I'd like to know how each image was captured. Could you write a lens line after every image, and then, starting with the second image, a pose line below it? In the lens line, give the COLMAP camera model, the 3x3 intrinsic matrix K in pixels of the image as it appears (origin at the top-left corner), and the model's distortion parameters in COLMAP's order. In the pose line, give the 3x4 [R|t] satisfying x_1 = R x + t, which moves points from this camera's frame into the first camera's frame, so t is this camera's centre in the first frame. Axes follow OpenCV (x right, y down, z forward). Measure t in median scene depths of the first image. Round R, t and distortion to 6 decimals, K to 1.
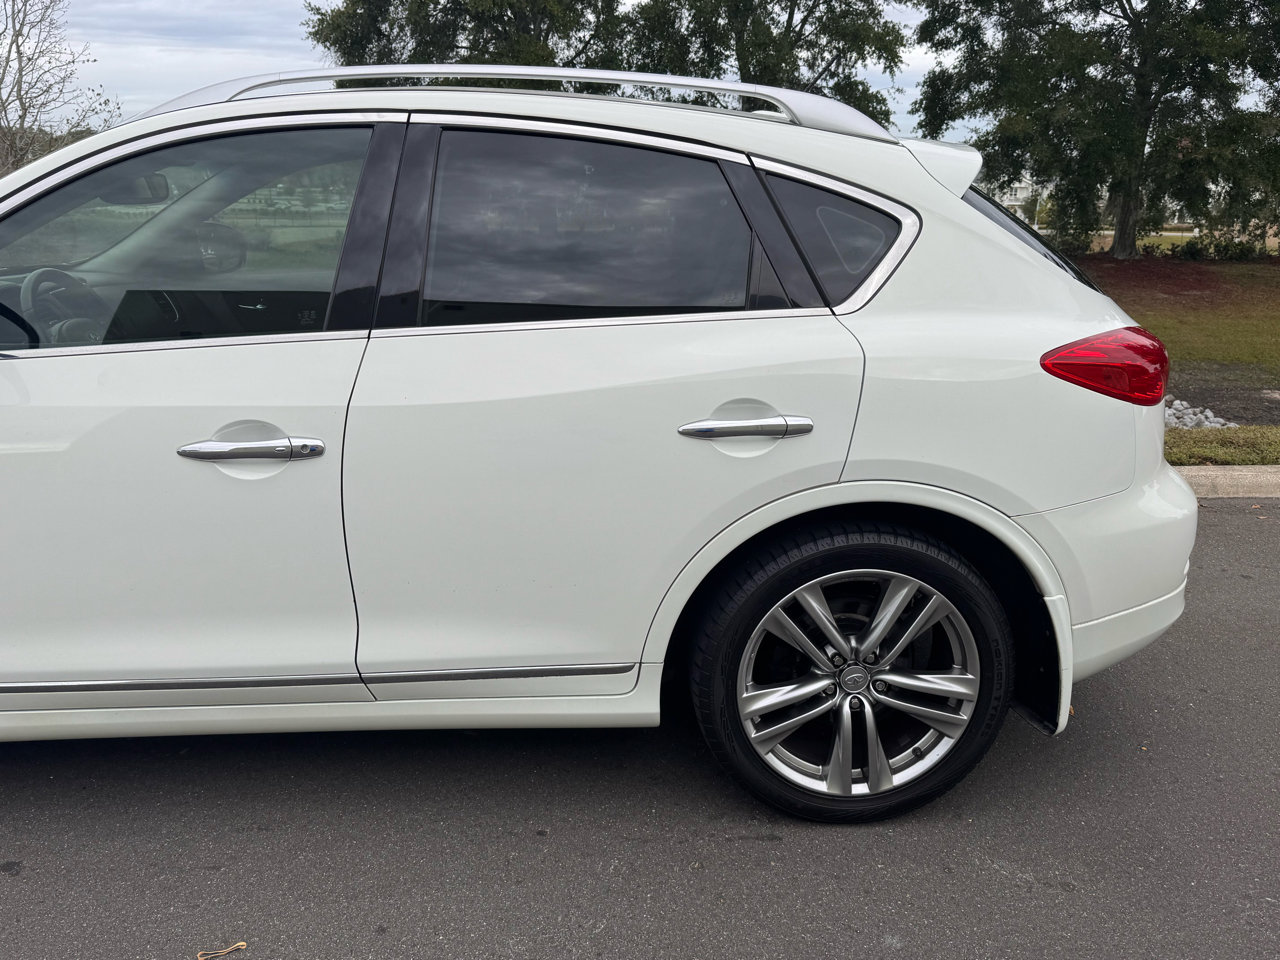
lens RADIAL K [[997.7, 0, 603.3], [0, 997.7, 453.2], [0, 0, 1]] dist [0.004650, -0.010320]
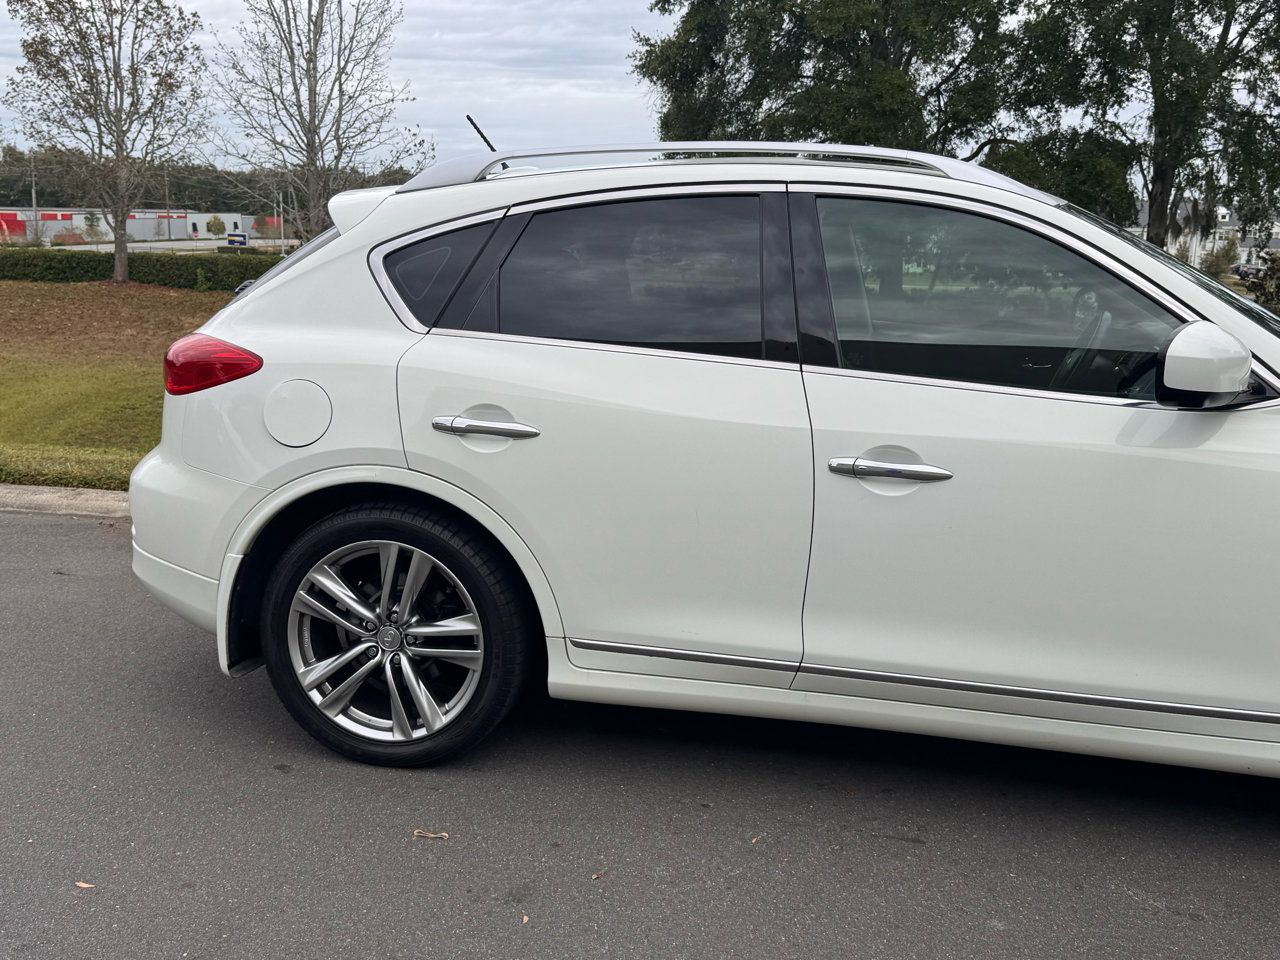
lens RADIAL K [[1360.7, 0, 631.9], [0, 1360.7, 481.8], [0, 0, 1]] dist [0.198887, -0.511657]
pose [[0.956880, 0.063503, -0.283456, 0.075354], [-0.087087, 0.993640, -0.071381, 0.037661], [0.277120, 0.092989, 0.956325, -0.147131]]
